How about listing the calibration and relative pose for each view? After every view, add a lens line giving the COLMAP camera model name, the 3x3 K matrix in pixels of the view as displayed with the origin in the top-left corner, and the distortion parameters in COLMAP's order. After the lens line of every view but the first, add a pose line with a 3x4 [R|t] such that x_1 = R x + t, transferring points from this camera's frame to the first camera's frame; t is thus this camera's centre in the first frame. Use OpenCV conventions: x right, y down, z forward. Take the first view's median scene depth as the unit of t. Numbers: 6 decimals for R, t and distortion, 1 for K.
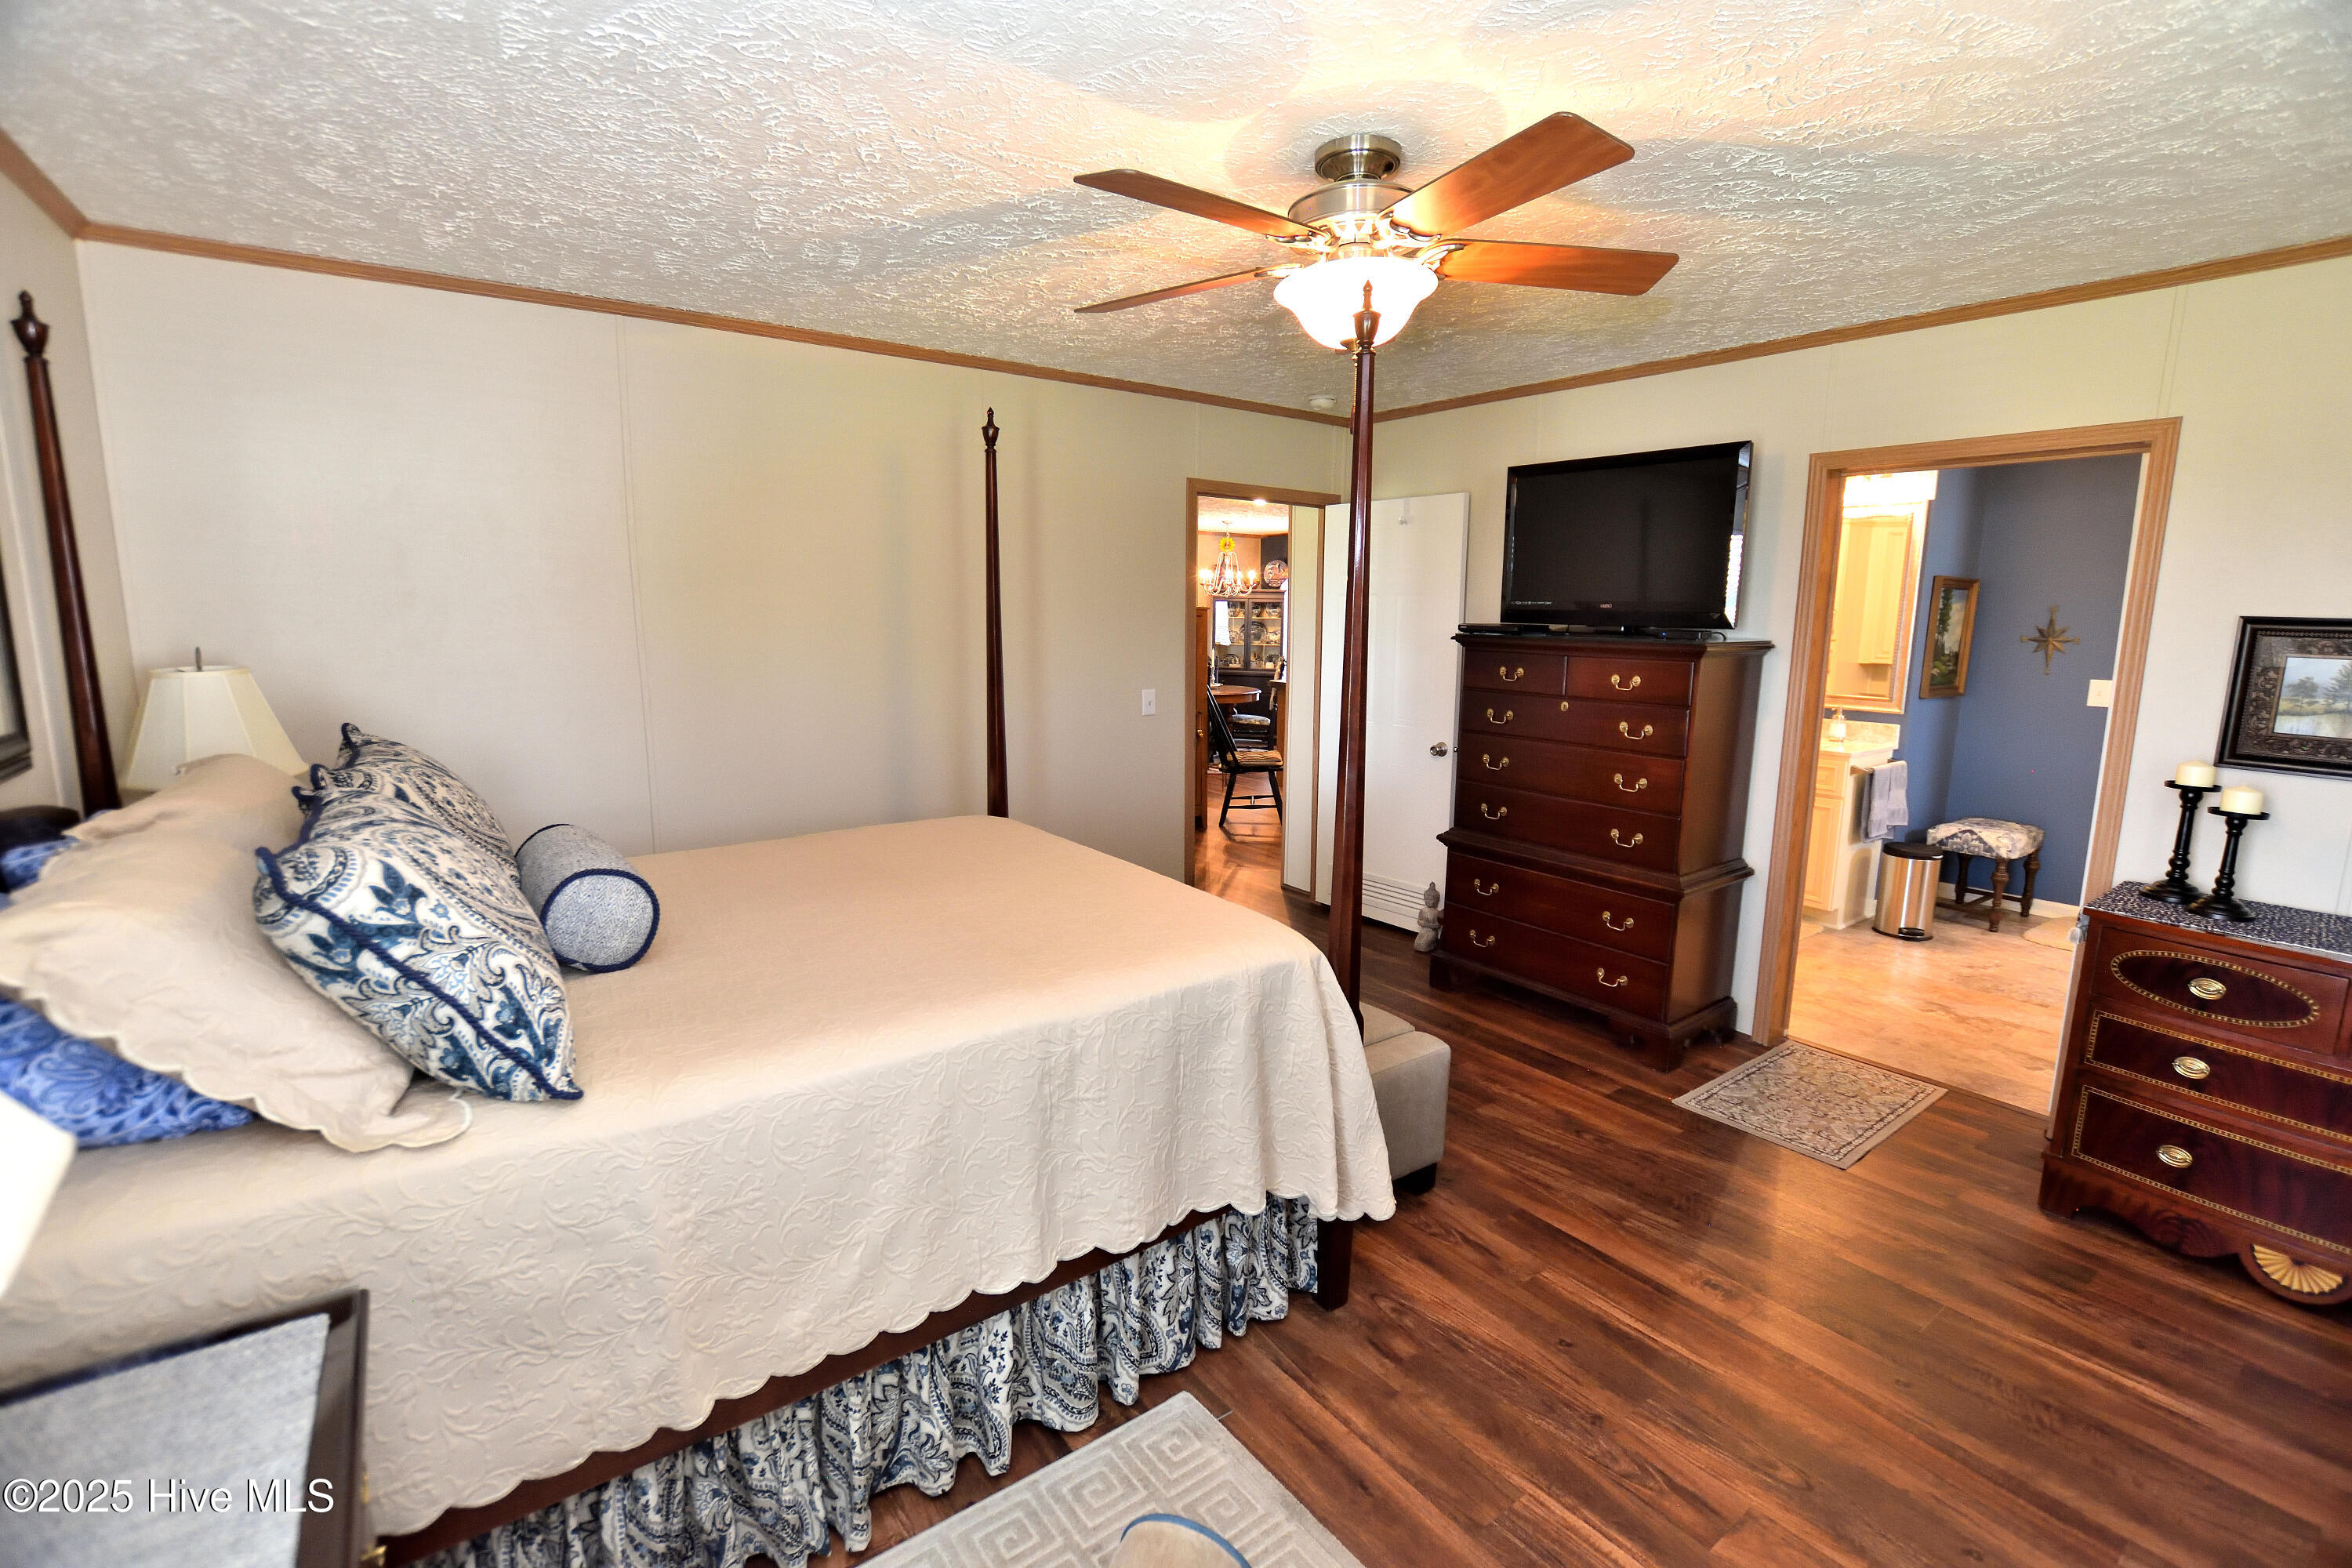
lens RADIAL K [[1047.6, 0, 1190.4], [0, 1047.6, 782.0], [0, 0, 1]] dist [-0.033133, 0.001028]
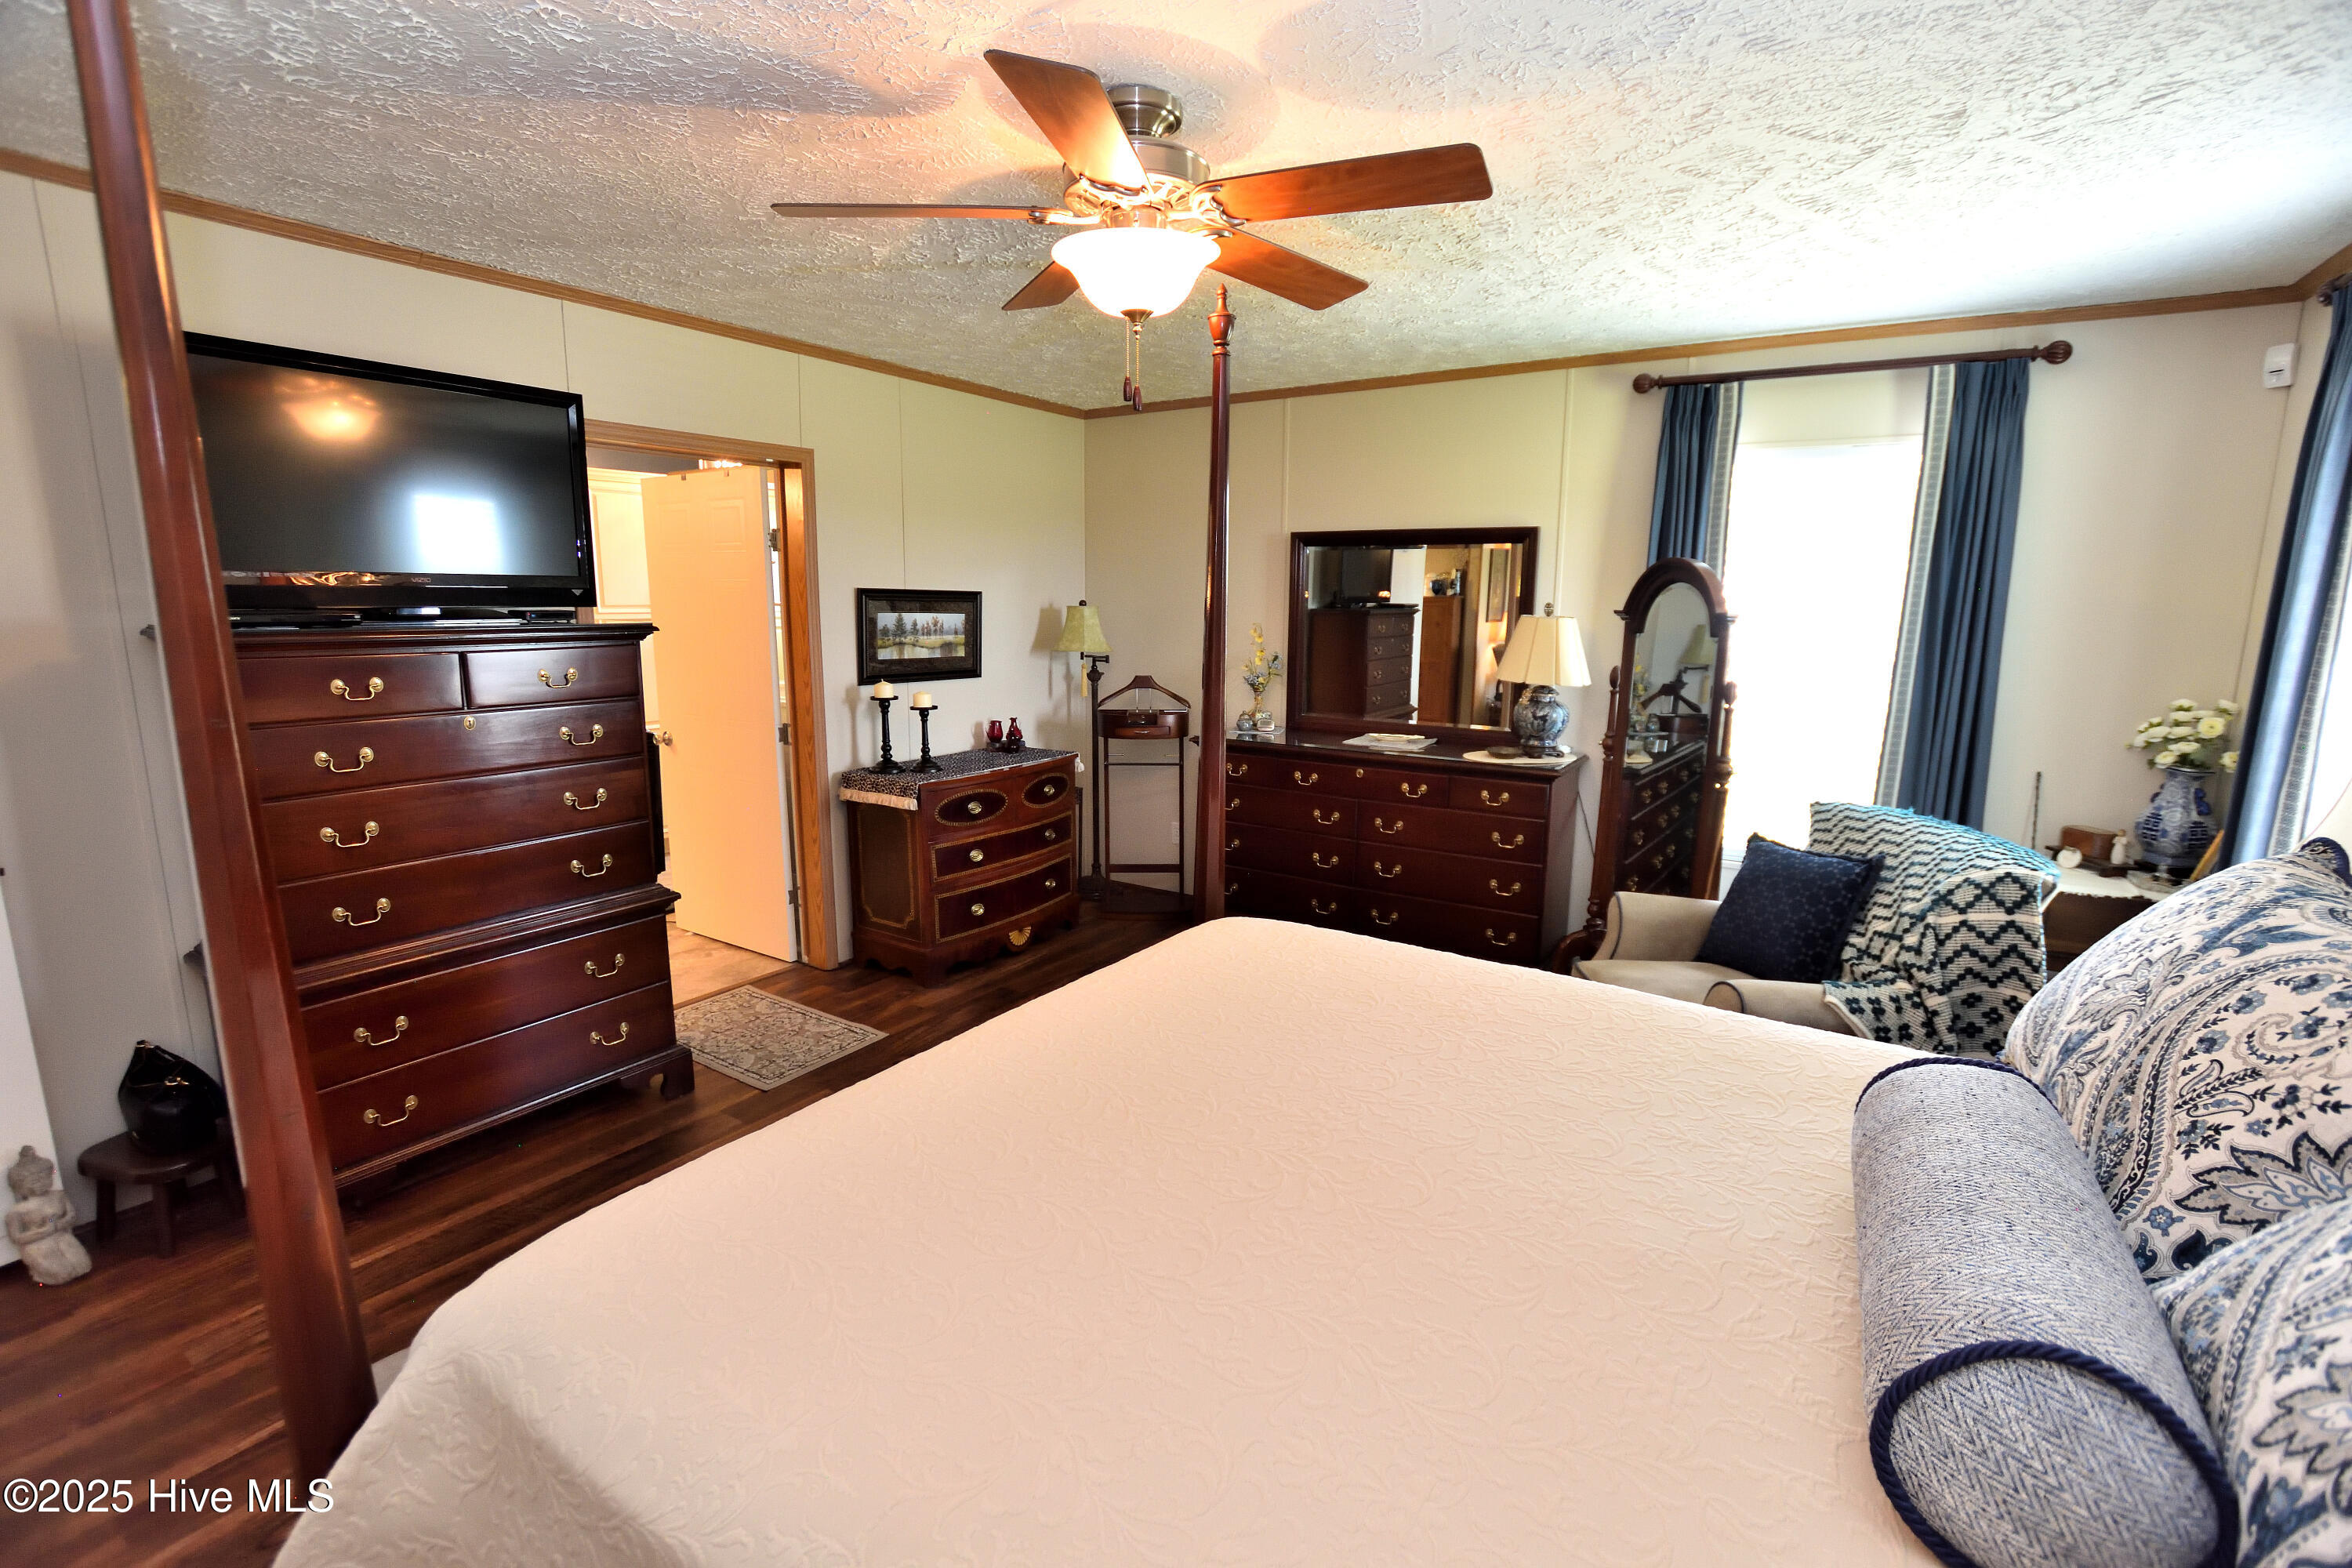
lens RADIAL K [[1047.6, 0, 1190.4], [0, 1047.6, 782.0], [0, 0, 1]] dist [-0.033133, 0.001028]
pose [[-0.375103, -0.178573, 0.909621, -0.679873], [0.130870, 0.961240, 0.242674, -0.203445], [-0.917699, 0.210070, -0.337194, 1.154141]]
